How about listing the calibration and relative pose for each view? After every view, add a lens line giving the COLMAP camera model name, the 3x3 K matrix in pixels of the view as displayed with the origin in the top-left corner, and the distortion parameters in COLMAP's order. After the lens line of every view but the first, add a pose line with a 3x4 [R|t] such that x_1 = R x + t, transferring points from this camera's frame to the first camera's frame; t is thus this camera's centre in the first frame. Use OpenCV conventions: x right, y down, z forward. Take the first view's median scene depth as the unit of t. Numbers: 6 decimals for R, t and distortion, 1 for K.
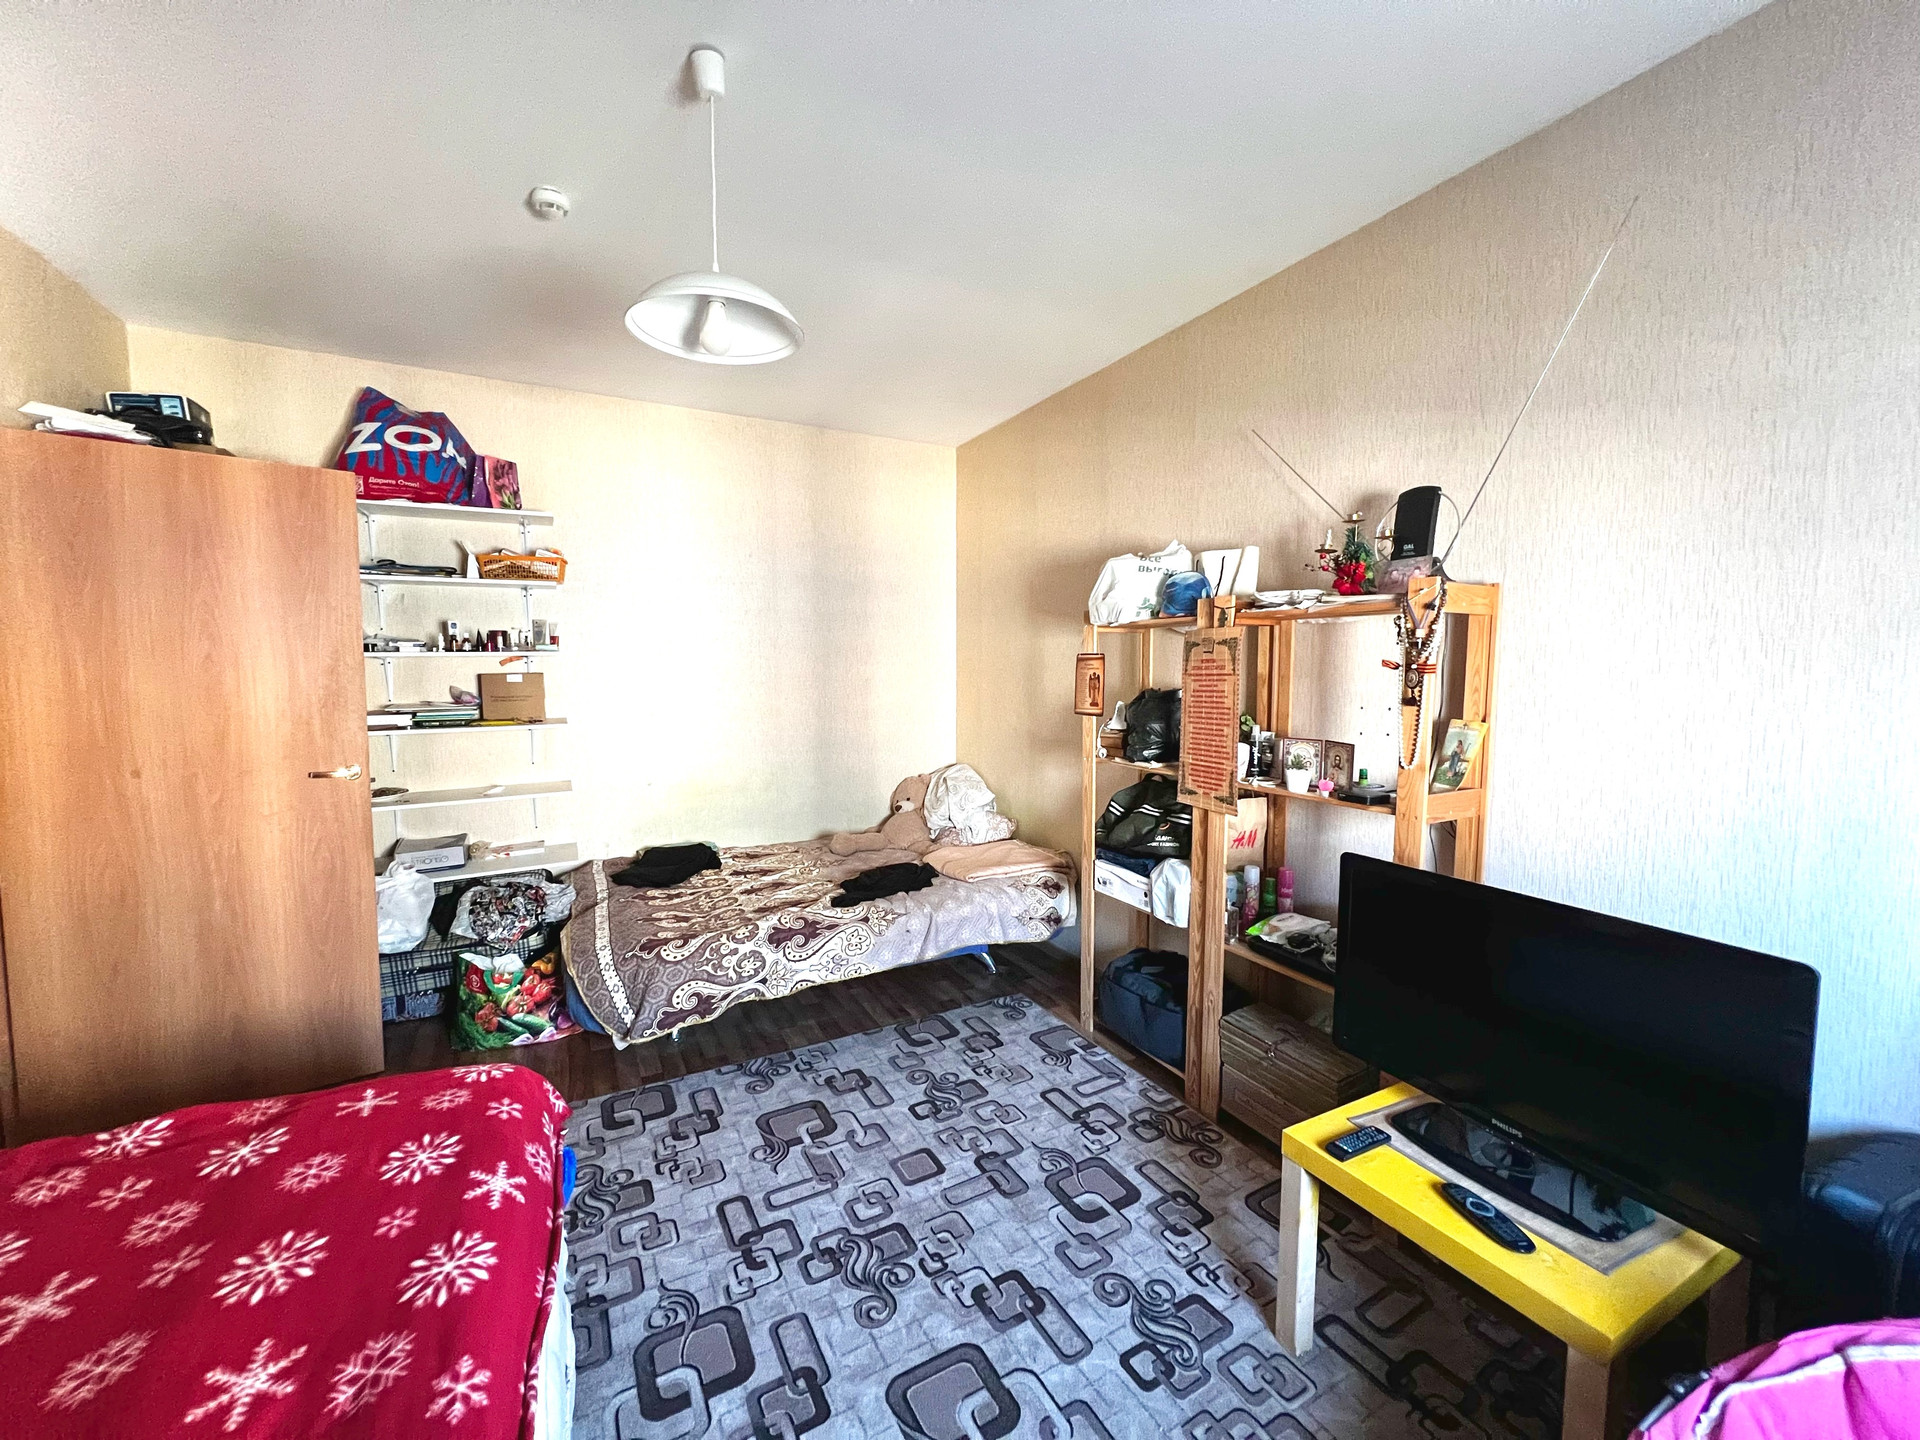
lens RADIAL K [[768.8, 0, 961.4], [0, 768.8, 726.3], [0, 0, 1]] dist [-0.001148, 0.000502]
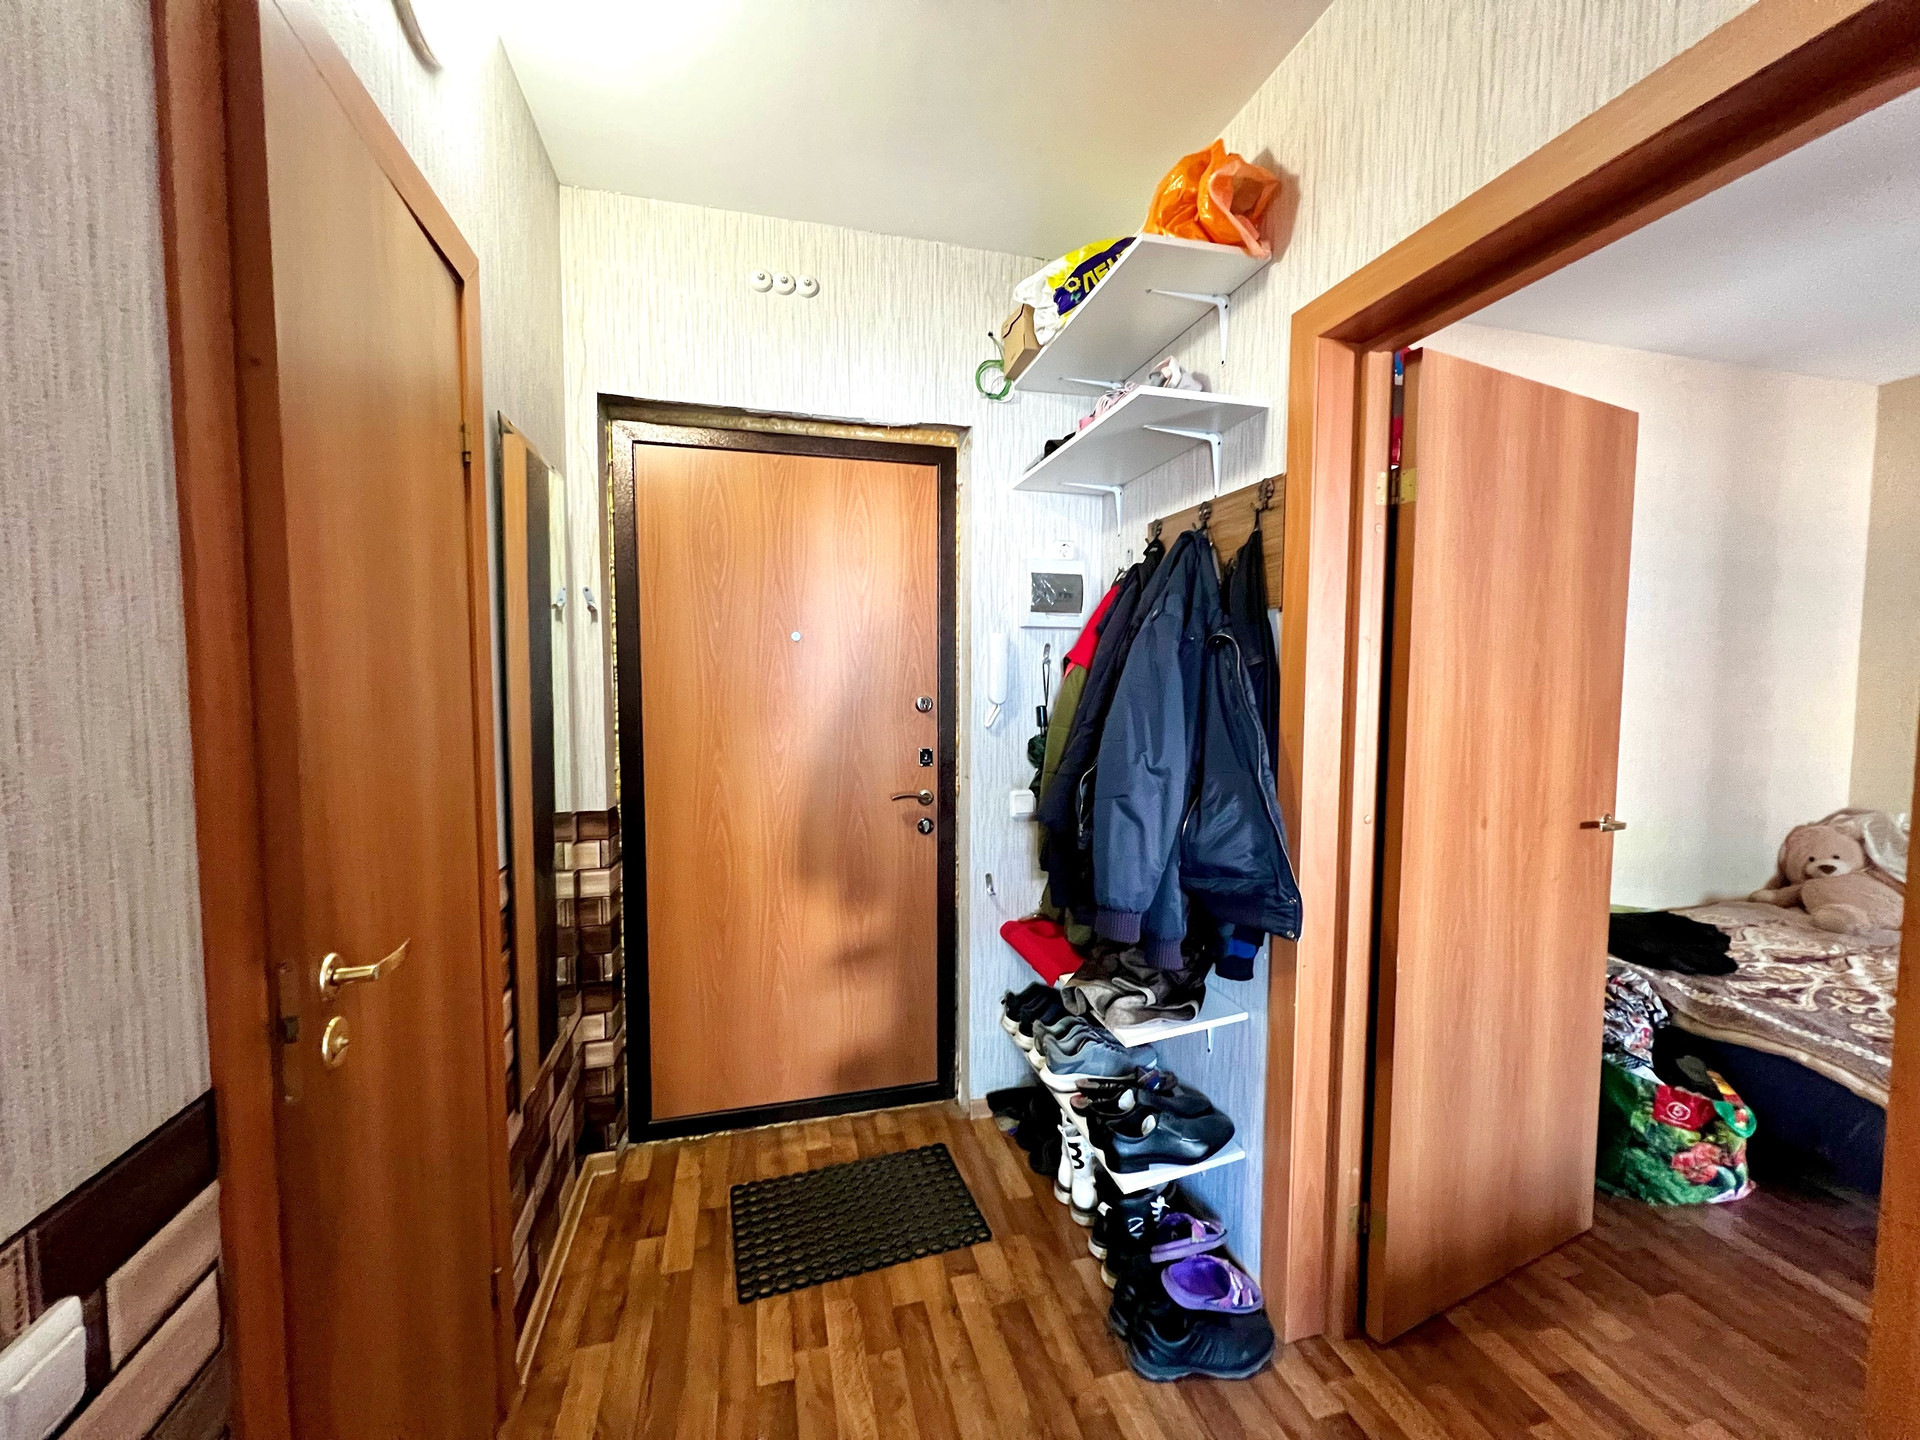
lens RADIAL K [[768.8, 0, 957.1], [0, 768.8, 723.1], [0, 0, 1]] dist [-0.001148, 0.000502]
pose [[0.975268, 0.011282, -0.220736, -1.328382], [-0.016637, 0.999610, -0.022413, -0.007943], [0.220397, 0.025531, 0.975076, 0.154220]]
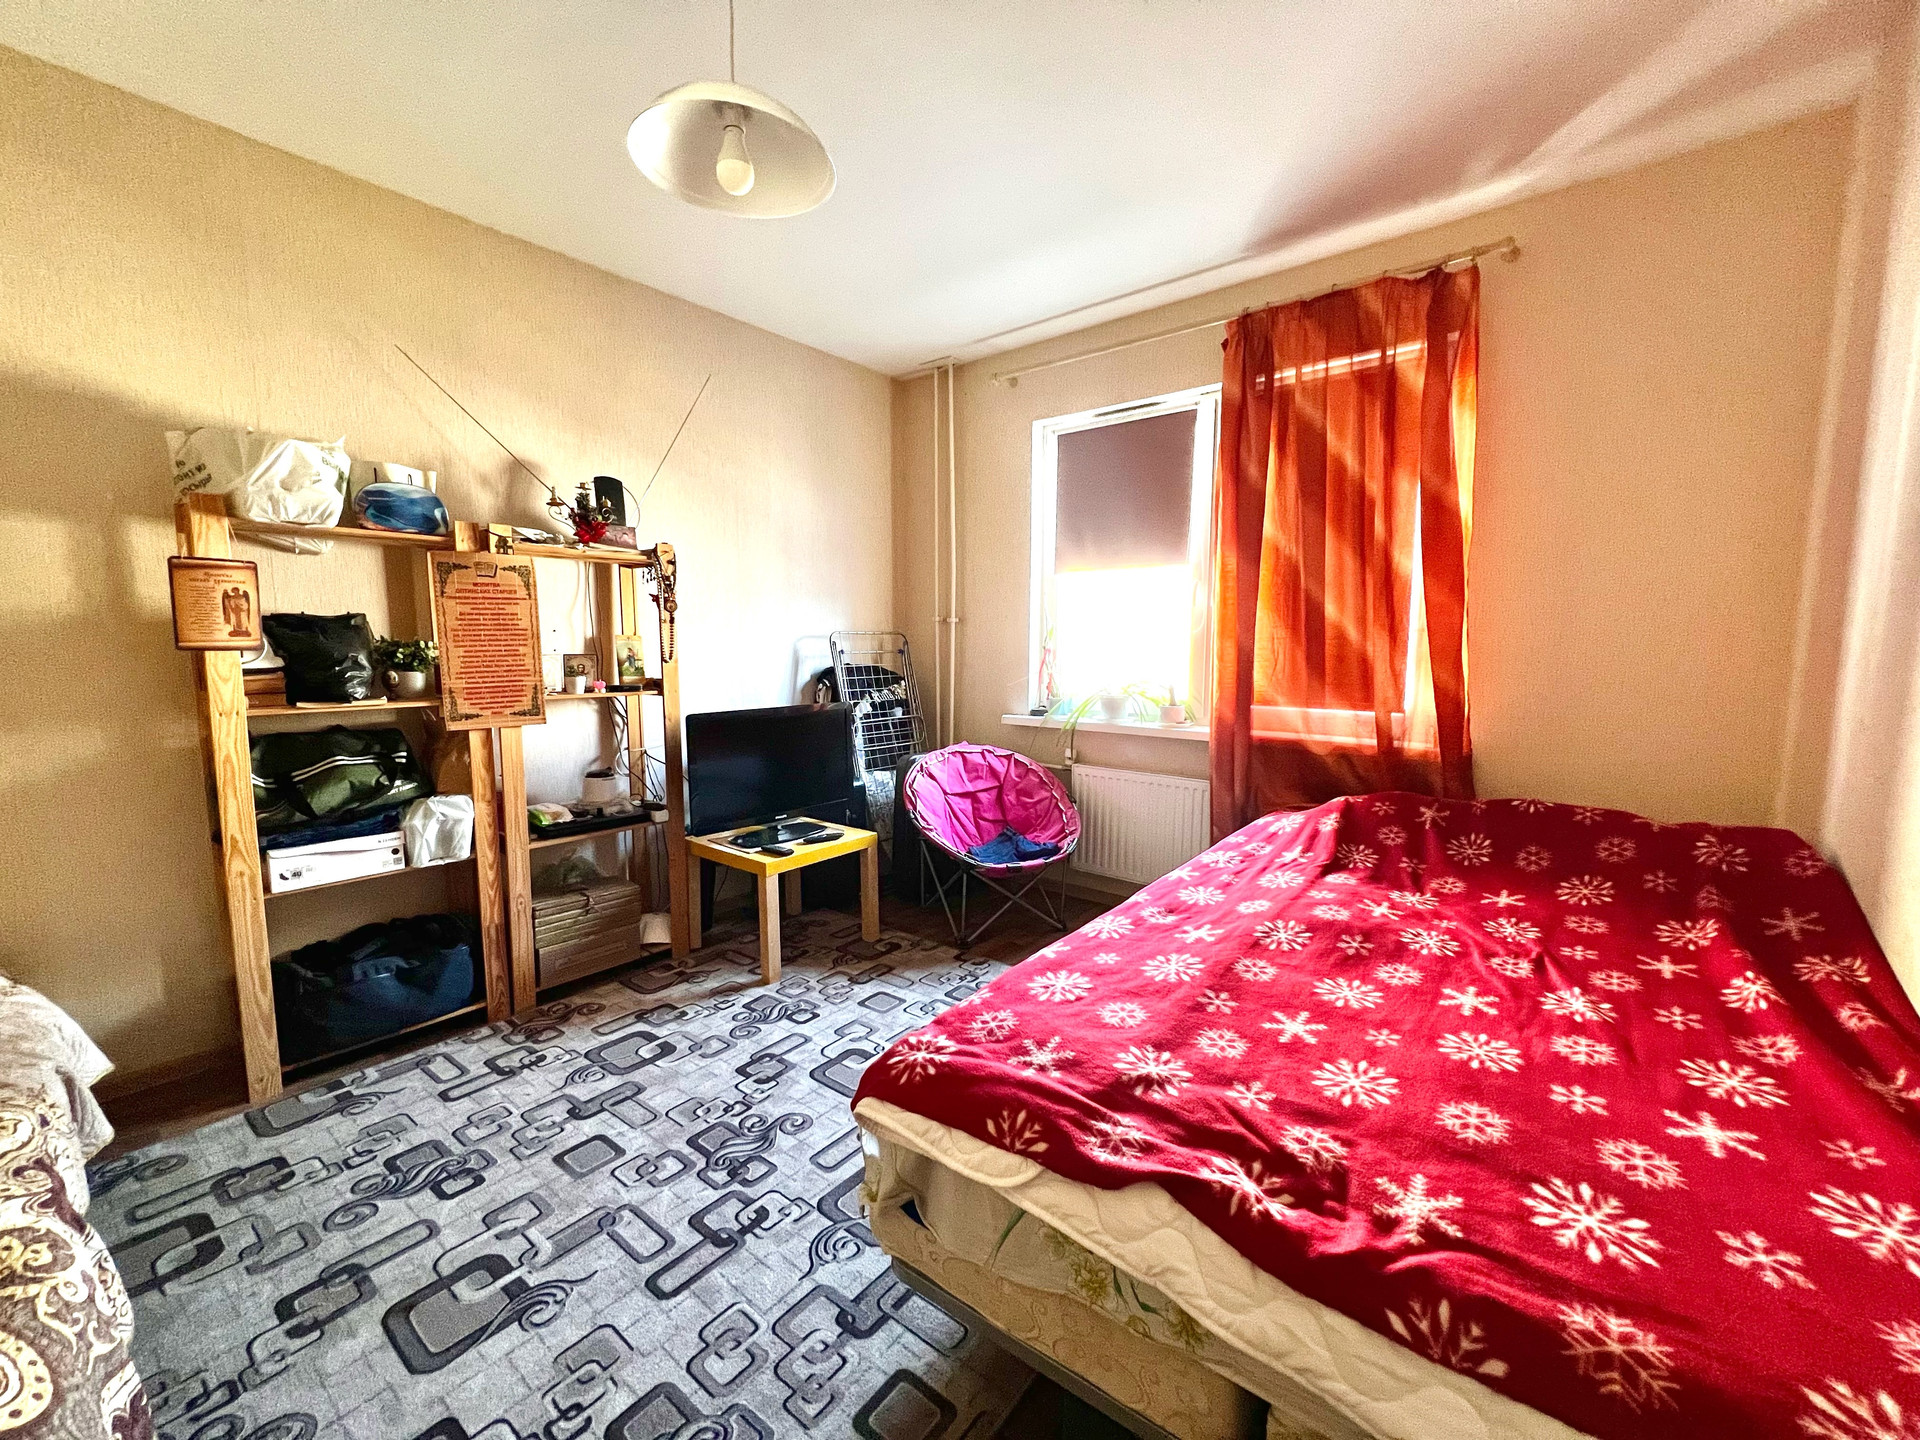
lens RADIAL K [[768.8, 0, 962.4], [0, 768.8, 724.2], [0, 0, 1]] dist [-0.001148, 0.000502]
pose [[-0.390228, -0.102118, 0.915038, -0.876459], [0.069252, 0.987760, 0.139767, 0.000731], [-0.918110, 0.117909, -0.378380, 0.804598]]
